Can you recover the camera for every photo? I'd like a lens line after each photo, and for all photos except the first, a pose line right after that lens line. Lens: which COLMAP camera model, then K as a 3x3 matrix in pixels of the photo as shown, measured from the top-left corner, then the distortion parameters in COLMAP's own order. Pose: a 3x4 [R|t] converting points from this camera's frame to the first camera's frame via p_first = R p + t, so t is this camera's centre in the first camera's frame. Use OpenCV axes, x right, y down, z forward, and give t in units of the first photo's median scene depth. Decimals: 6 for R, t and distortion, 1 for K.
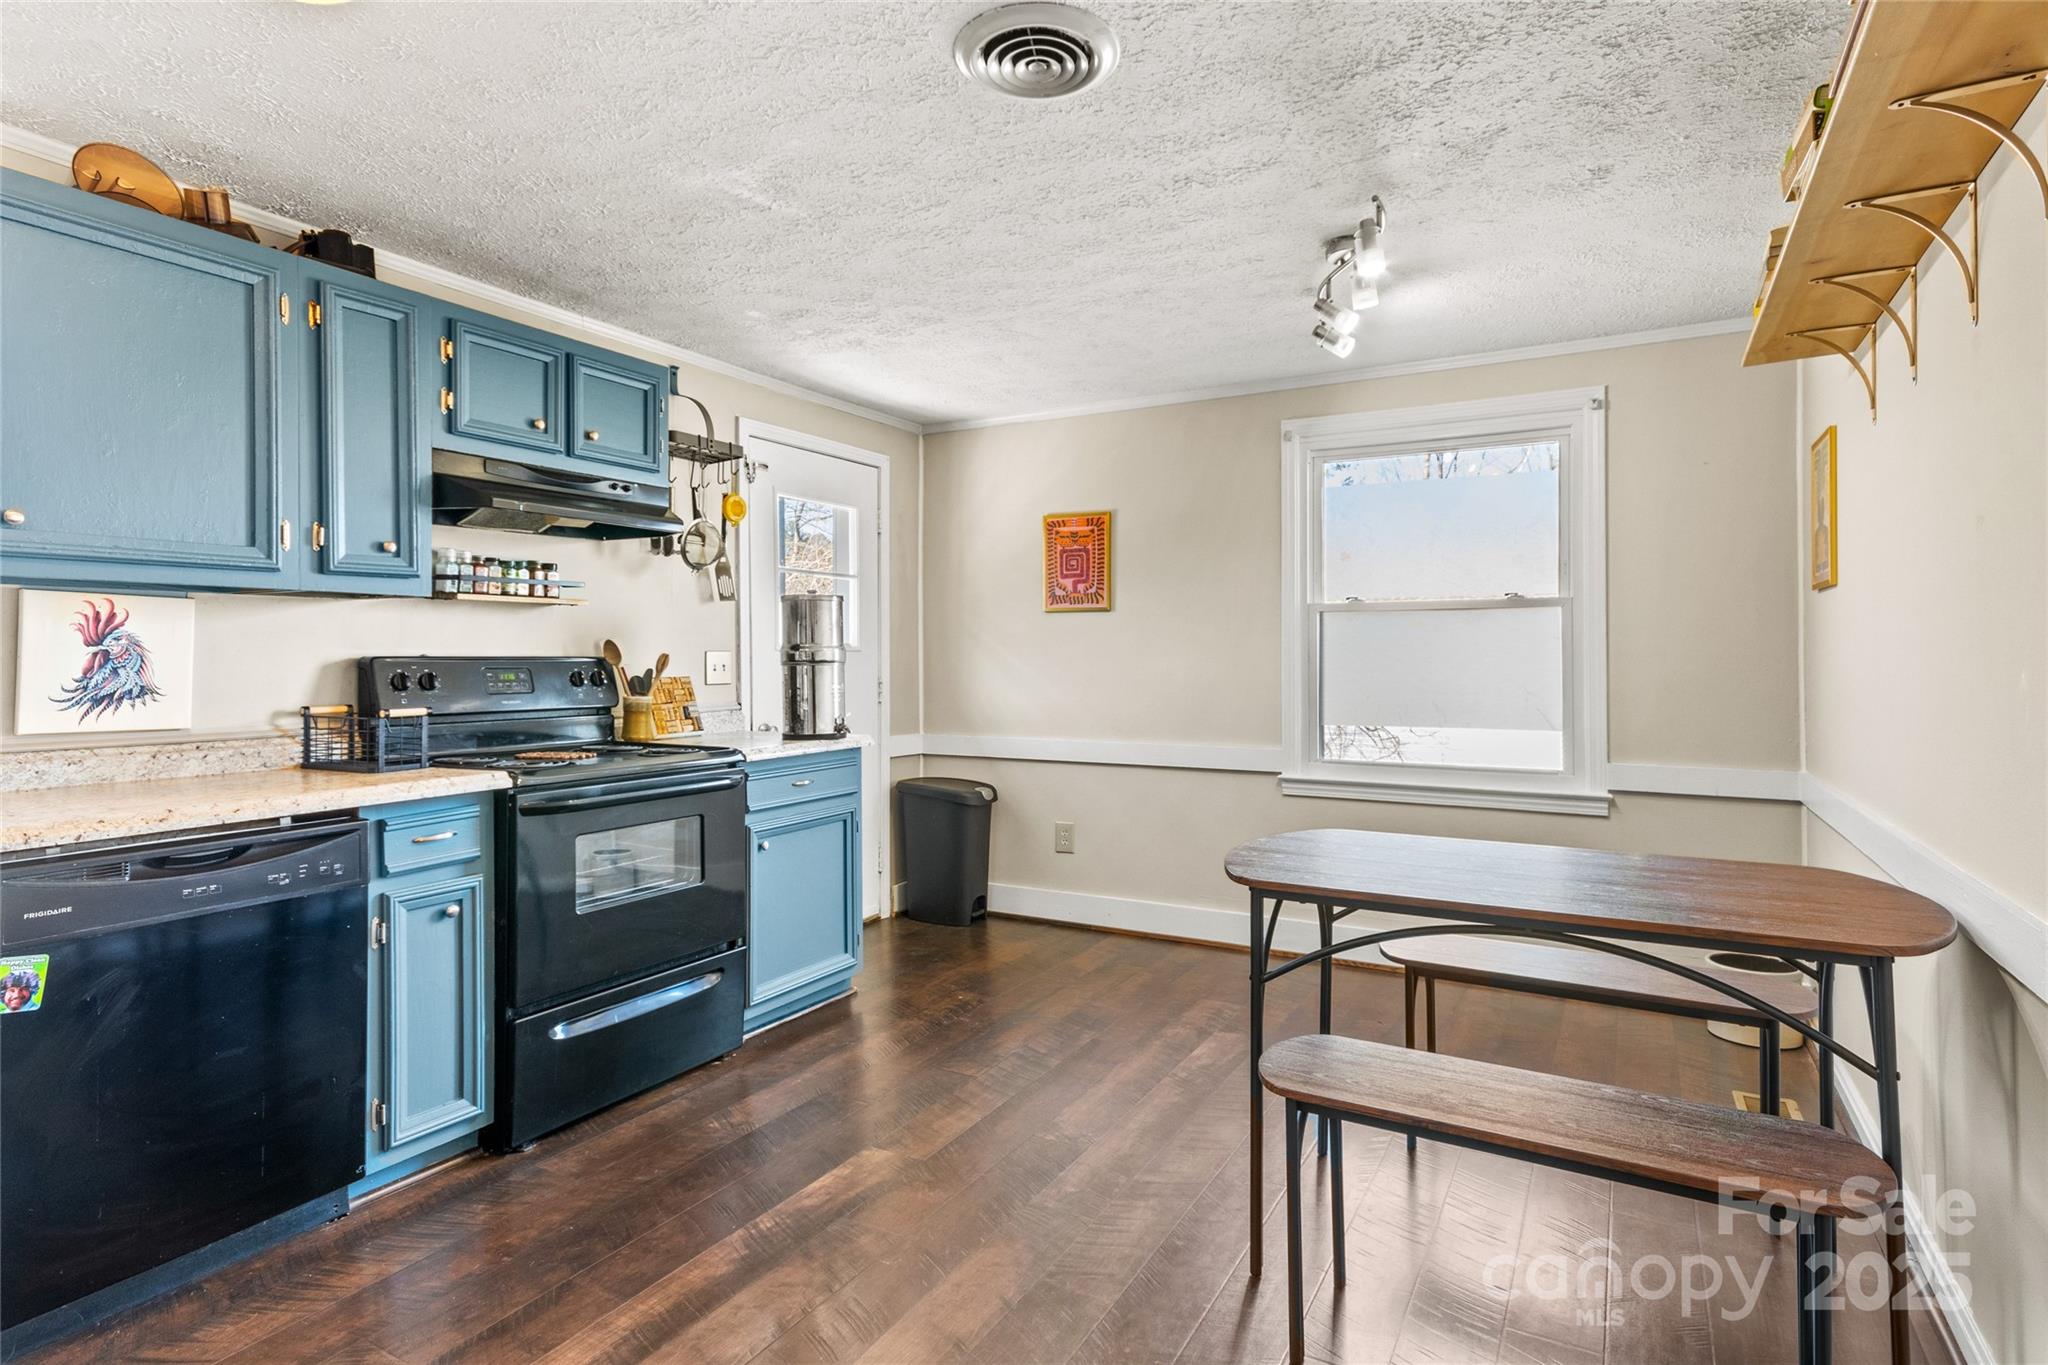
lens RADIAL K [[1077.9, 0, 1018.4], [0, 1077.9, 650.4], [0, 0, 1]] dist [0.018858, 0.000270]
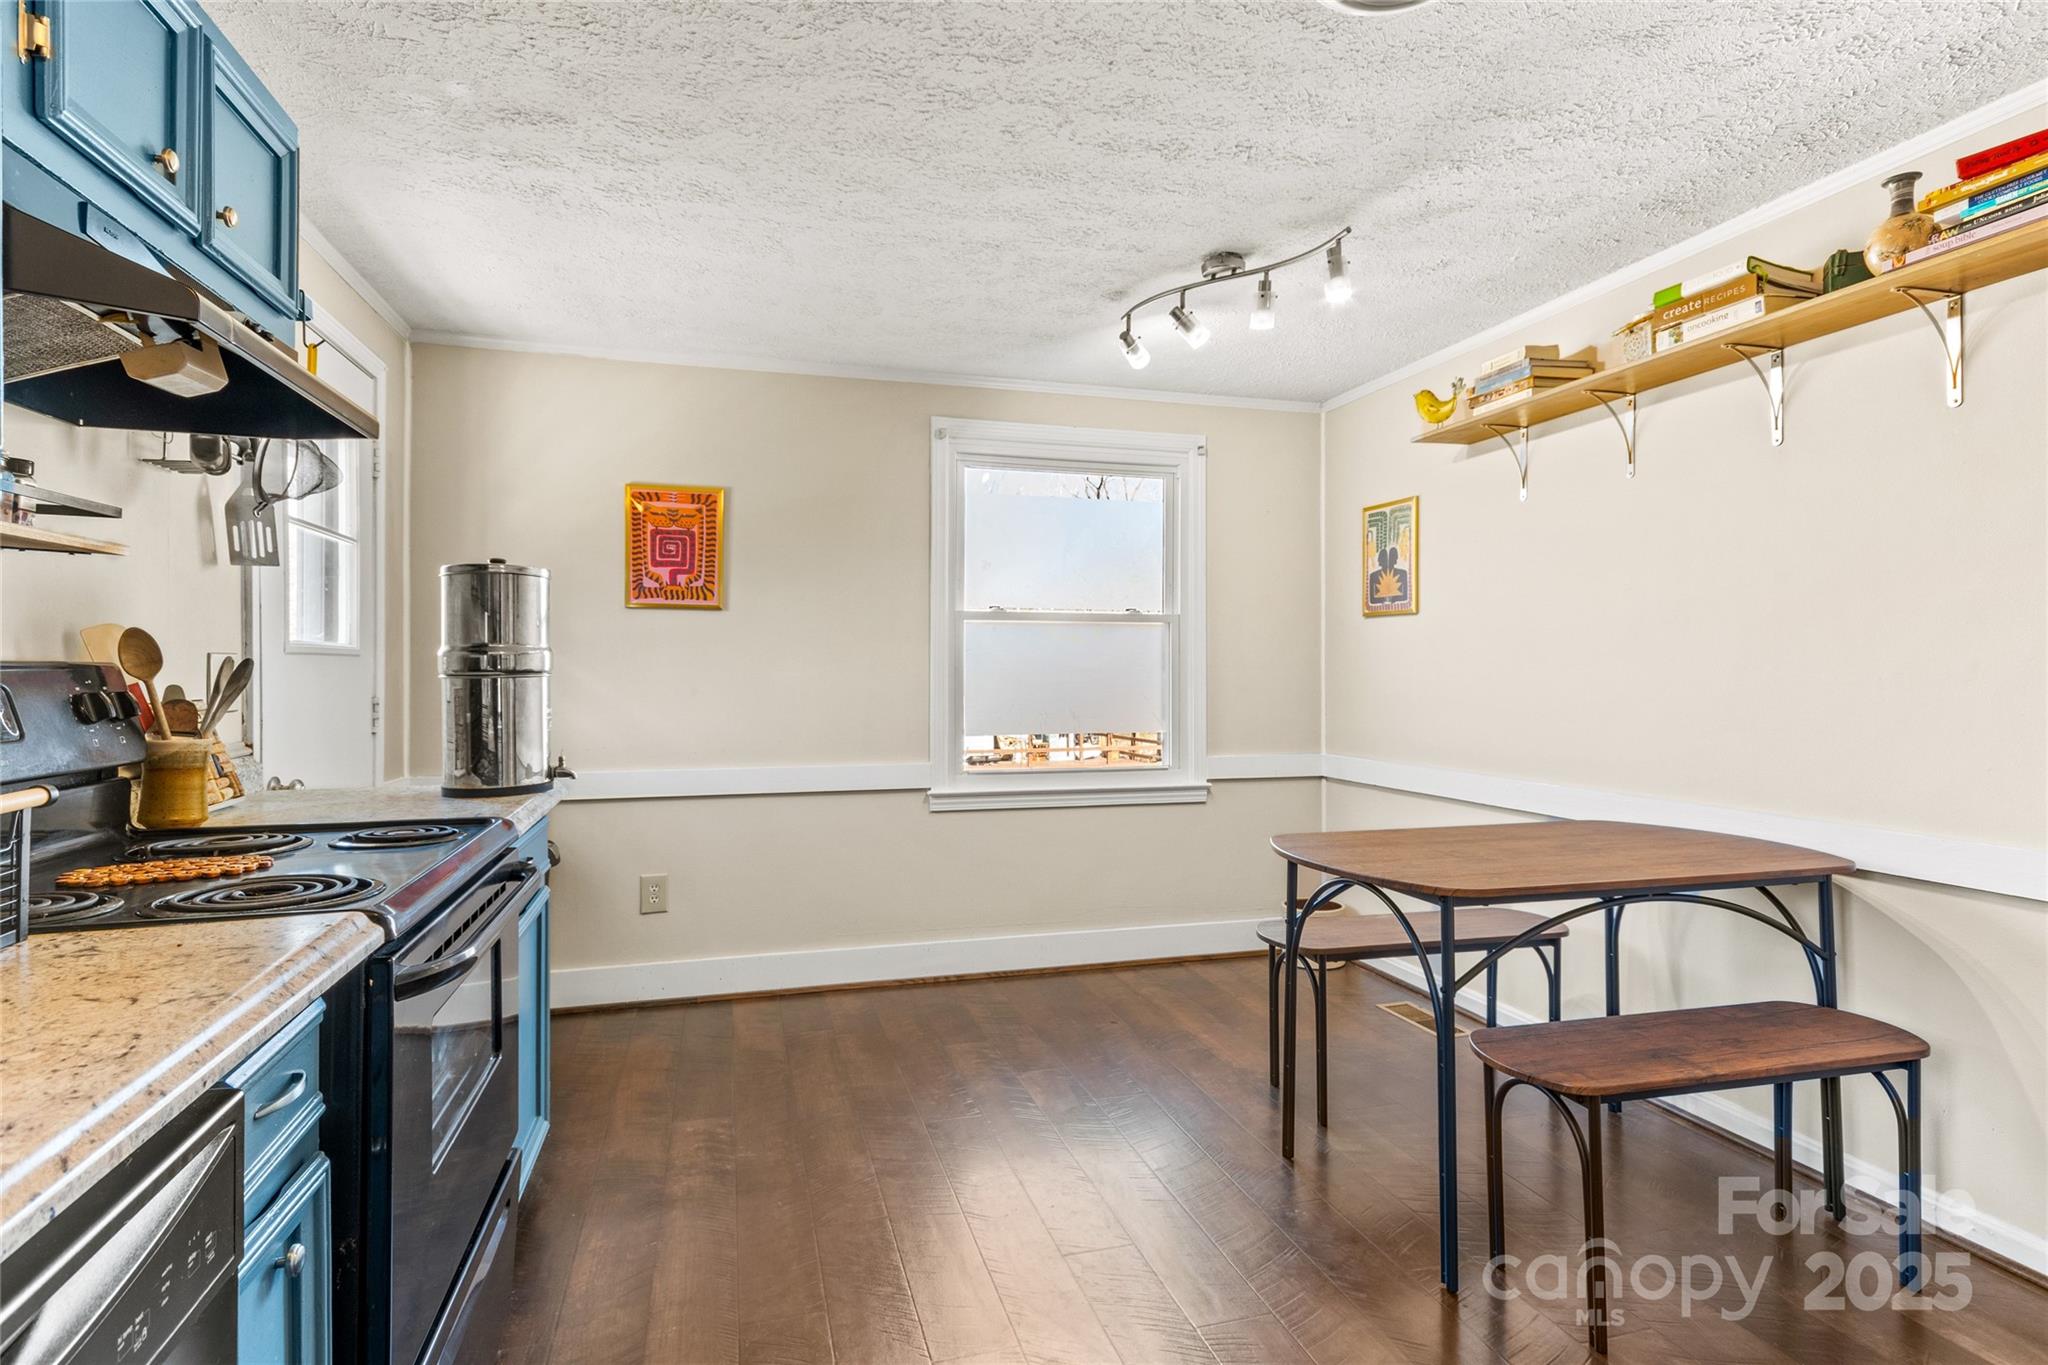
lens RADIAL K [[1057.4, 0, 1033.5], [0, 1057.4, 660.8], [0, 0, 1]] dist [0.015368, -0.000541]
pose [[0.696561, 0.005557, 0.717476, -0.392341], [-0.005264, 0.999983, -0.002634, 0.003862], [-0.717478, -0.001943, 0.696578, 0.316642]]
